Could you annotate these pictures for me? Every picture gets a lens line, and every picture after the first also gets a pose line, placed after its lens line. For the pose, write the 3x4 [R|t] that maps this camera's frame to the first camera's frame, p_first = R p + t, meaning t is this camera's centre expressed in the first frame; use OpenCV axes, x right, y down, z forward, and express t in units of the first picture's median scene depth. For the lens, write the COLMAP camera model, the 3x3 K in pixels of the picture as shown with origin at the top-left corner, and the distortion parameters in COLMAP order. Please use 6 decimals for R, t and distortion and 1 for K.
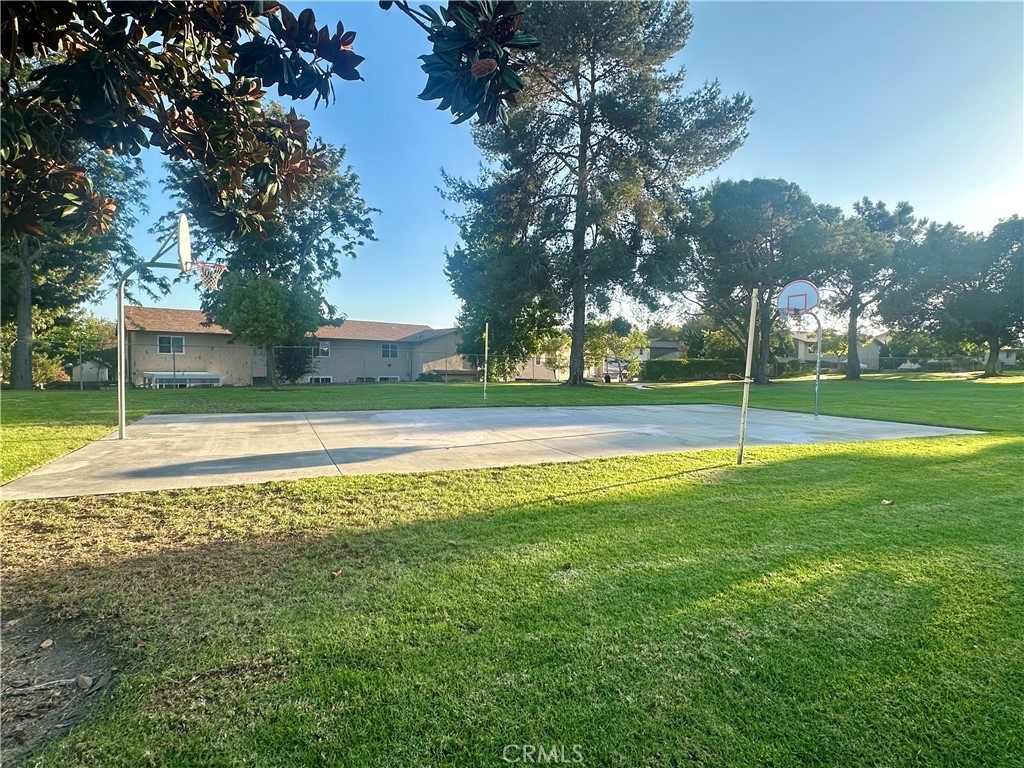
lens RADIAL K [[562.5, 0, 512.0], [0, 562.5, 384.0], [0, 0, 1]] dist [0.012610, 0.000083]
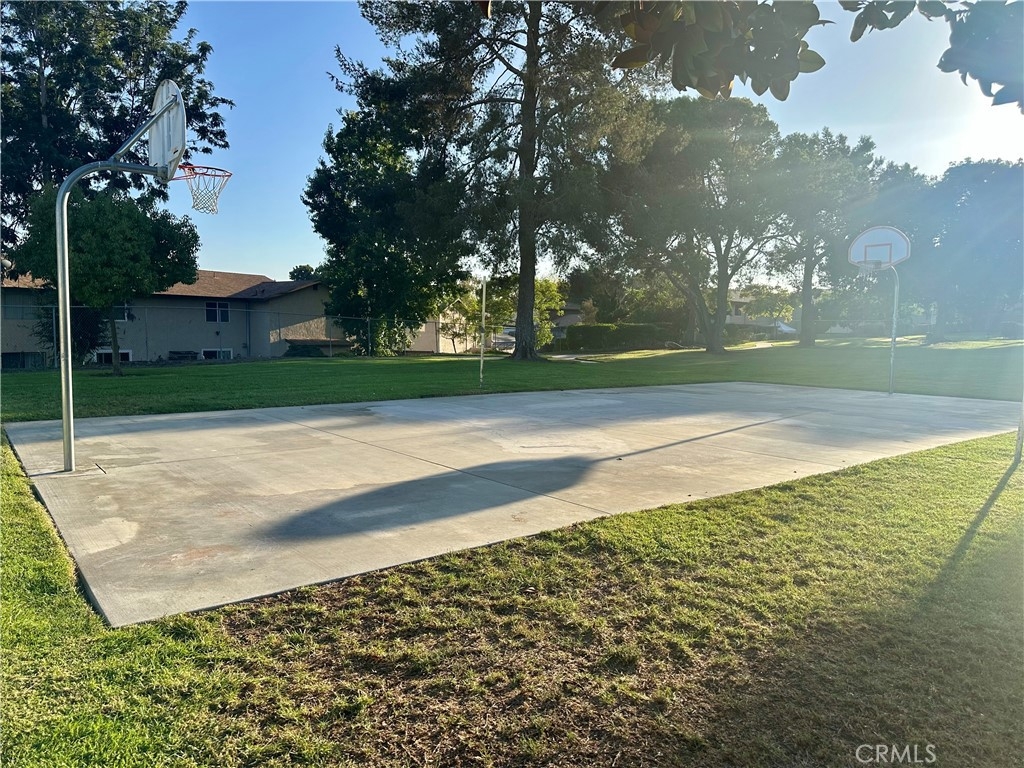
lens RADIAL K [[740.7, 0, 512.0], [0, 740.7, 384.0], [0, 0, 1]] dist [0.010982, 0.002724]
pose [[0.969099, -0.024586, 0.245445, -0.101035], [0.015338, 0.999101, 0.039518, -0.002831], [-0.246196, -0.034532, 0.968605, 0.038290]]
